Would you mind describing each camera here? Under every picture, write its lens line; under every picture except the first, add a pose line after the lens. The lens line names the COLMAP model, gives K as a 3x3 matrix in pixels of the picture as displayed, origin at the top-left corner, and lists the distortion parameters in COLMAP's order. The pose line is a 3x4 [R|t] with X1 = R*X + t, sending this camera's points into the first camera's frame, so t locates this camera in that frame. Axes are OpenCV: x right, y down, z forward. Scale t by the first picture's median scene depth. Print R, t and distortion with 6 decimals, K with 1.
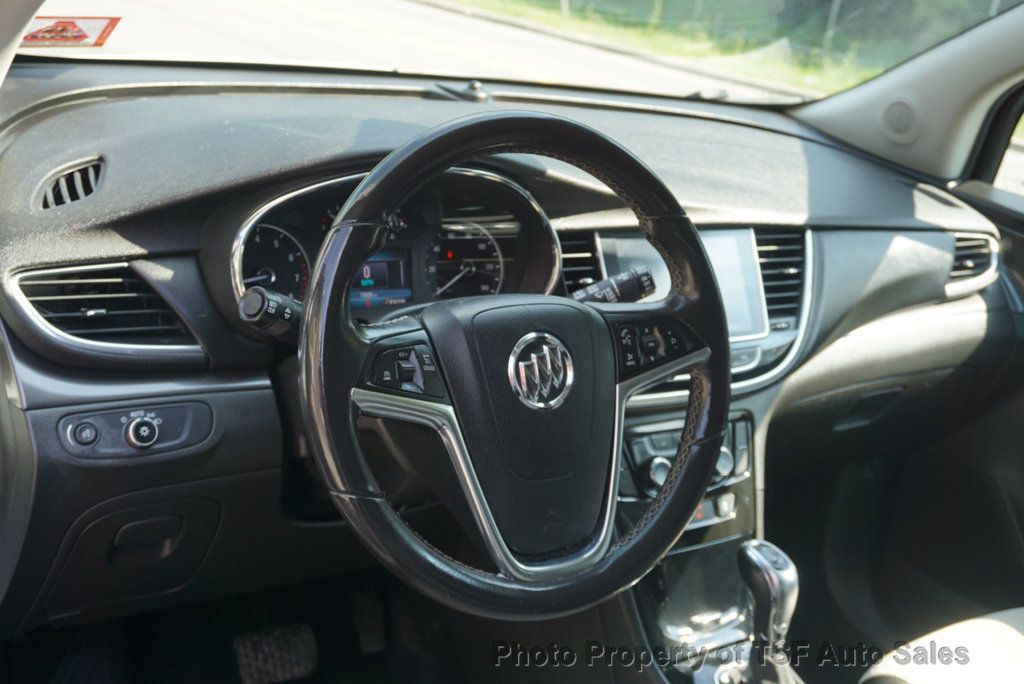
lens RADIAL K [[1086.9, 0, 512.6], [0, 1086.9, 346.2], [0, 0, 1]] dist [-0.000245, 0.000000]
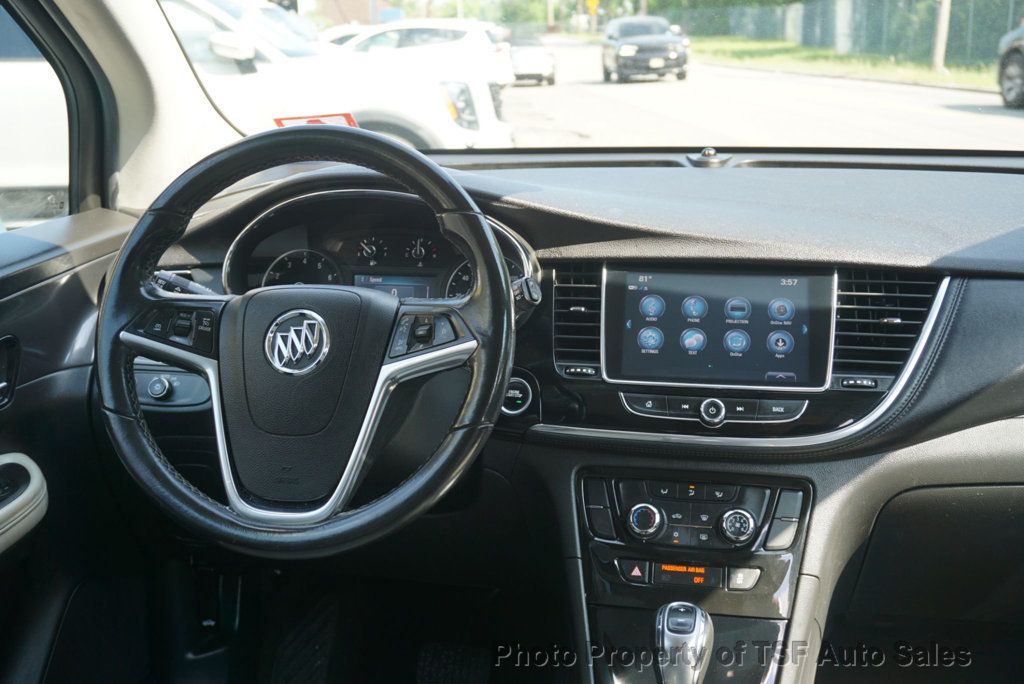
lens RADIAL K [[1154.5, 0, 507.6], [0, 1154.5, 349.6], [0, 0, 1]] dist [0.019517, 0.000000]
pose [[0.720875, 0.028829, -0.692465, 0.777928], [-0.132926, 0.986337, -0.097316, 0.090415], [0.680198, 0.162200, 0.714858, 0.213099]]
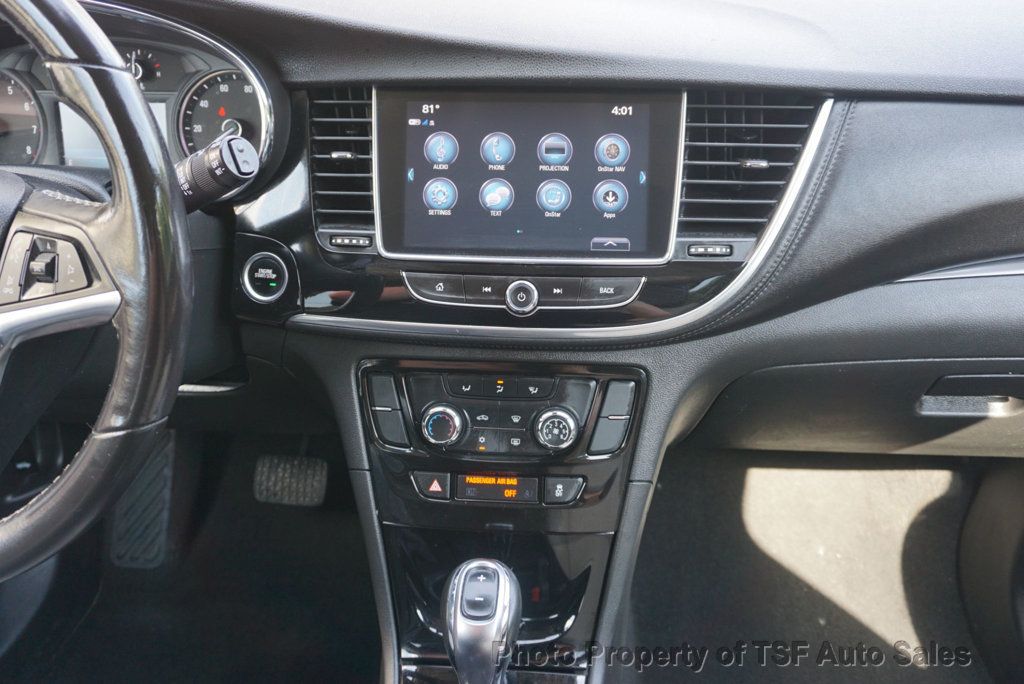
lens RADIAL K [[792.8, 0, 506.9], [0, 792.8, 331.6], [0, 0, 1]] dist [-0.016643, 0.018985]
pose [[0.794357, 0.198396, -0.574140, 0.501397], [-0.092055, 0.973562, 0.209054, -0.068471], [0.600436, -0.113211, 0.791619, 0.650936]]
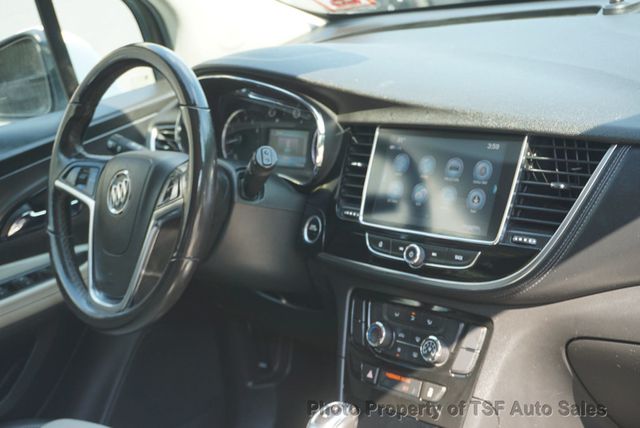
lens RADIAL K [[1025.0, 0, 319.7], [0, 1025.0, 214.1], [0, 0, 1]] dist [0.068079, 0.000000]
pose [[0.152881, 0.127568, -0.979976, 1.268582], [-0.154981, 0.982458, 0.103714, -0.123291], [0.976016, 0.136022, 0.169970, 0.789866]]
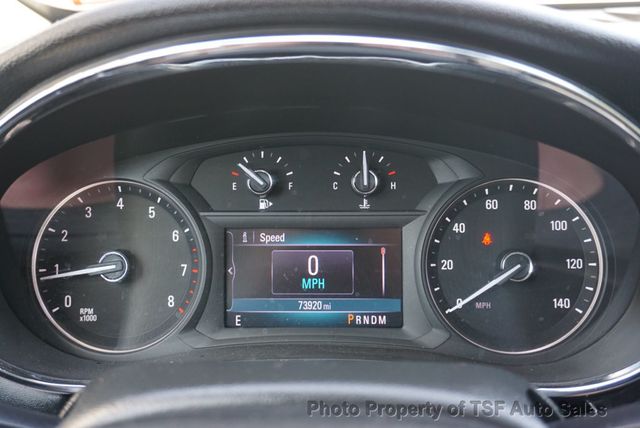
lens RADIAL K [[684.1, 0, 322.3], [0, 684.1, 218.2], [0, 0, 1]] dist [-0.008719, 0.000000]
pose [[0.818420, 0.026963, -0.573987, 0.071468], [-0.073113, 0.995666, -0.057476, -0.070428], [0.569950, 0.089005, 0.816845, 0.691033]]
